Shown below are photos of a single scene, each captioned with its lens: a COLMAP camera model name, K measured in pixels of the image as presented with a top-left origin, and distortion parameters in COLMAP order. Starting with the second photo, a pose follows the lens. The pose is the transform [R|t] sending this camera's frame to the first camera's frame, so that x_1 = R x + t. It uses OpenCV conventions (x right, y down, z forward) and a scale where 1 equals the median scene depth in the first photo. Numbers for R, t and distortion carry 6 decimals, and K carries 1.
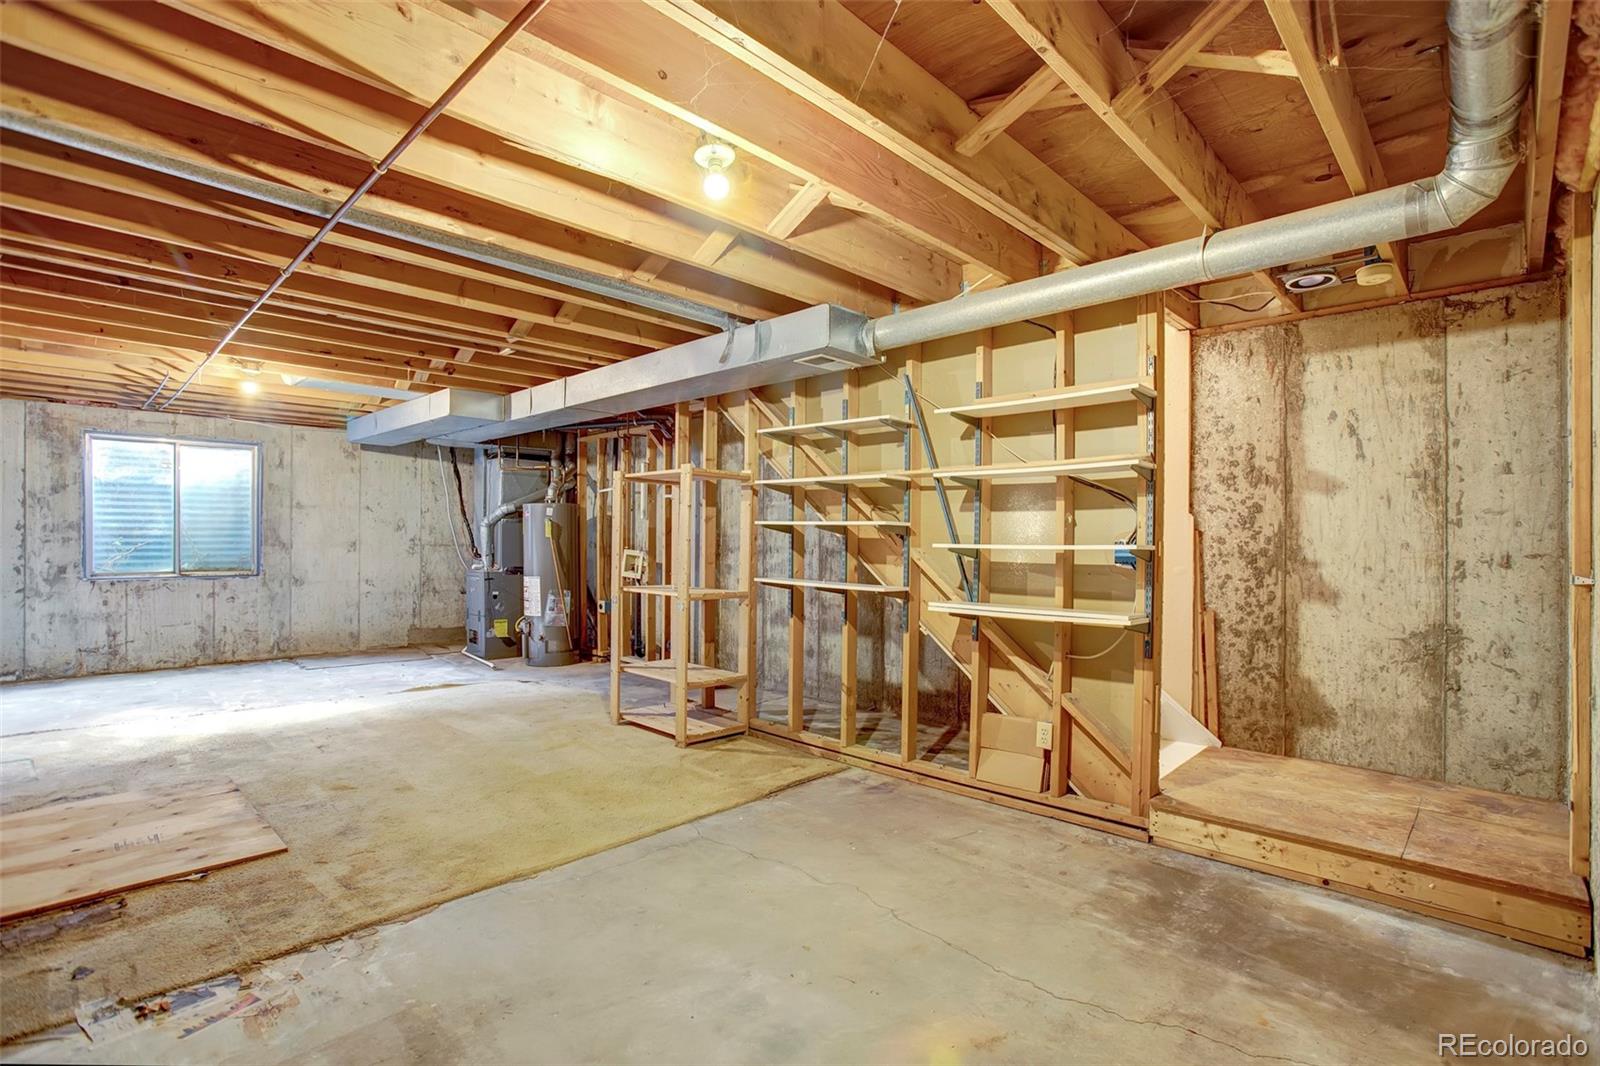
lens RADIAL K [[756.1, 0, 805.0], [0, 756.1, 531.6], [0, 0, 1]] dist [-0.066064, 0.029934]
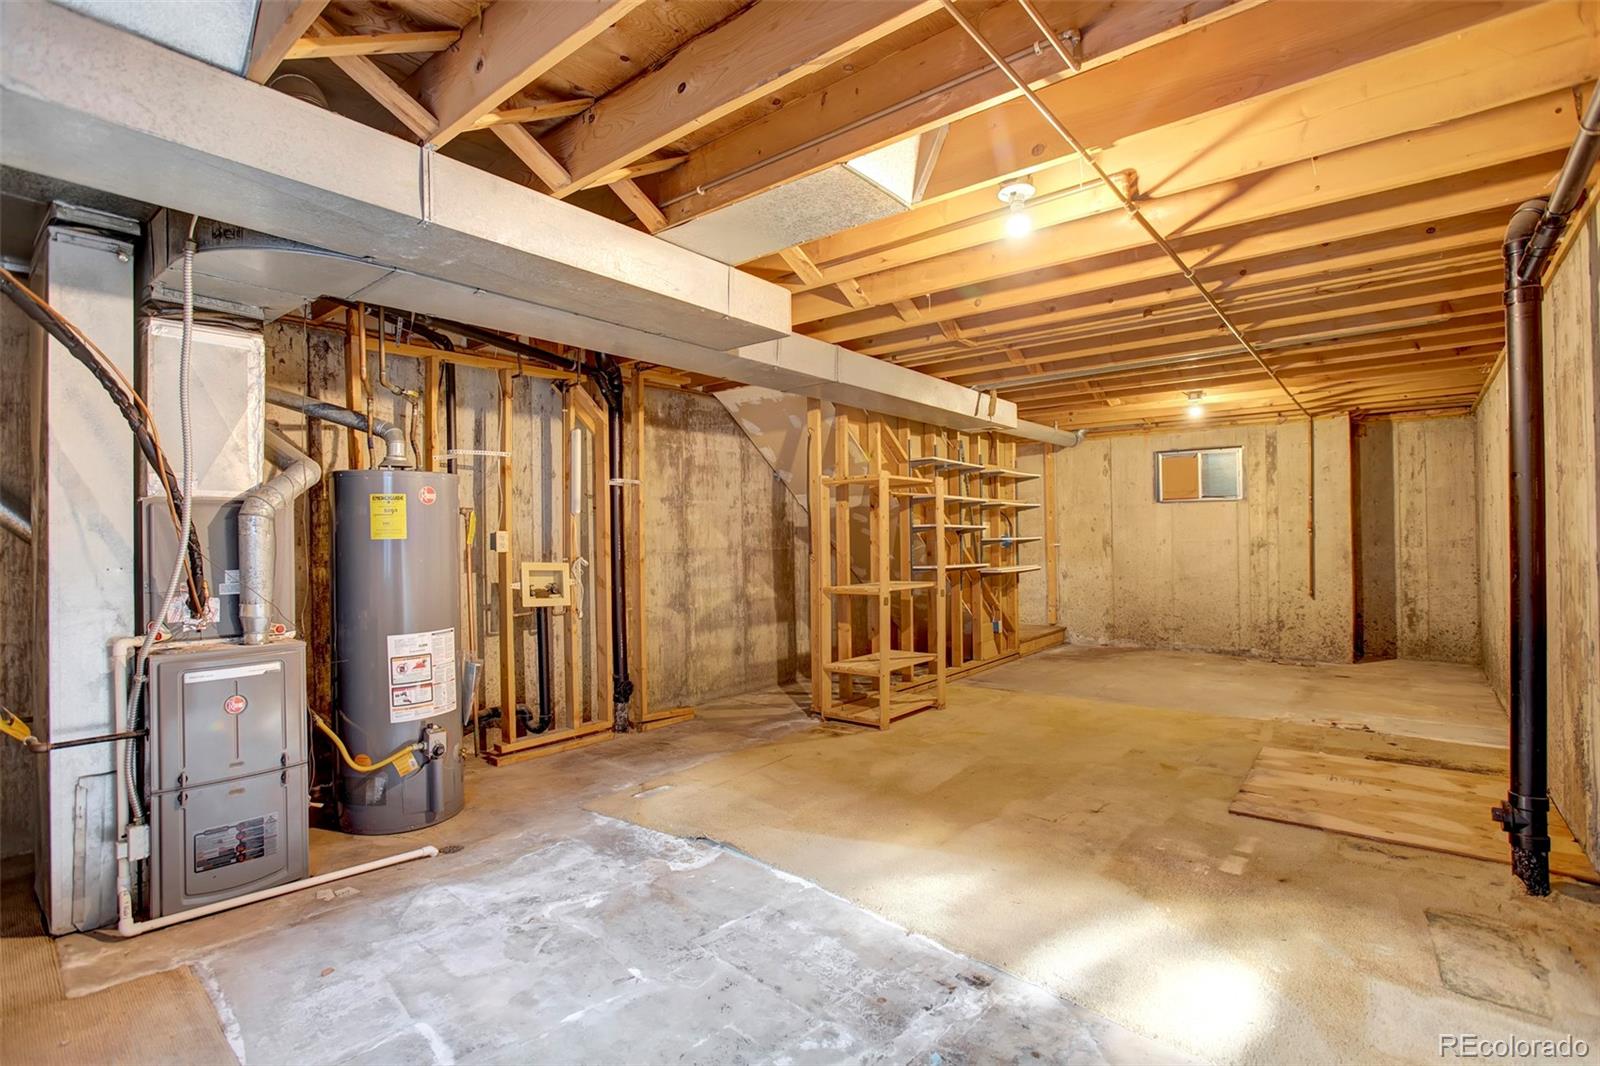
lens RADIAL K [[756.1, 0, 805.0], [0, 756.1, 531.6], [0, 0, 1]] dist [-0.066064, 0.029934]
pose [[-0.082084, 0.001005, 0.996625, -1.165256], [0.002111, 0.999997, -0.000835, -0.000165], [-0.996623, 0.002035, -0.082086, 1.127845]]
